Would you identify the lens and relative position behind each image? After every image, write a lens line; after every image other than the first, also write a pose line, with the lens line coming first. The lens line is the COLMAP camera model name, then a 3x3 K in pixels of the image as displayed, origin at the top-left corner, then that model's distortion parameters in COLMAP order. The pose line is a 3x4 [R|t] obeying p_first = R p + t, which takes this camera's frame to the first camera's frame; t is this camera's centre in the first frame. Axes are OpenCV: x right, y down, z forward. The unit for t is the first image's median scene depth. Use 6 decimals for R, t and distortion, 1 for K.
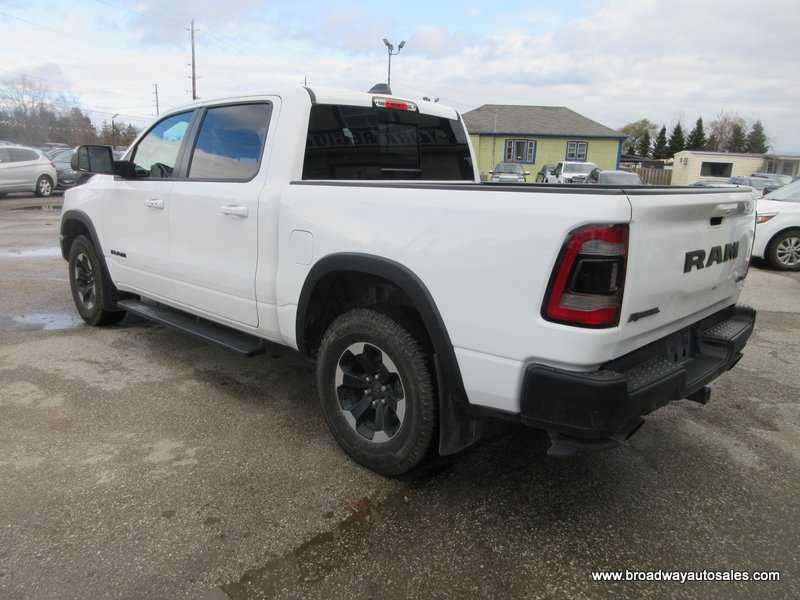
lens RADIAL K [[603.5, 0, 404.1], [0, 603.5, 298.1], [0, 0, 1]] dist [0.001772, -0.003362]
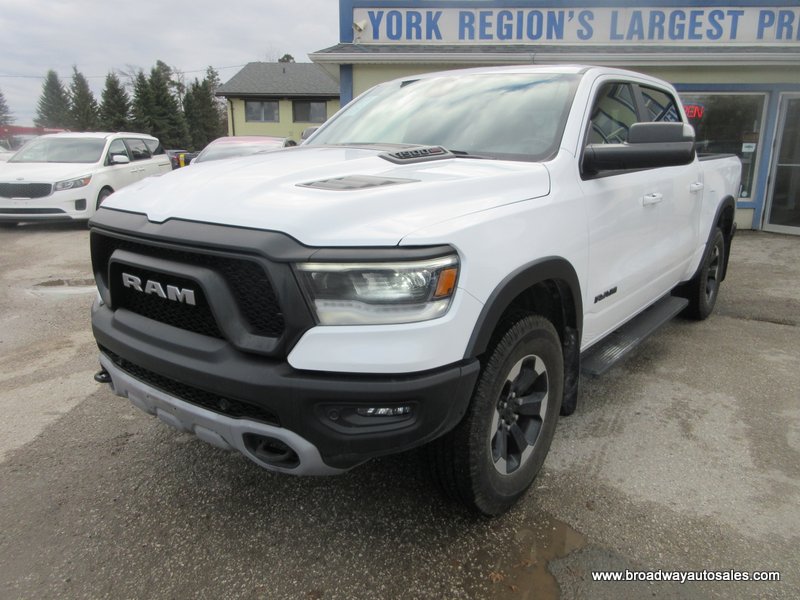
lens RADIAL K [[602.3, 0, 397.8], [0, 602.3, 303.5], [0, 0, 1]] dist [0.007922, -0.000975]
pose [[-0.101468, -0.278637, 0.955021, -1.208898], [0.194017, 0.936000, 0.293702, -0.334738], [-0.975736, 0.215092, -0.040914, 1.421262]]
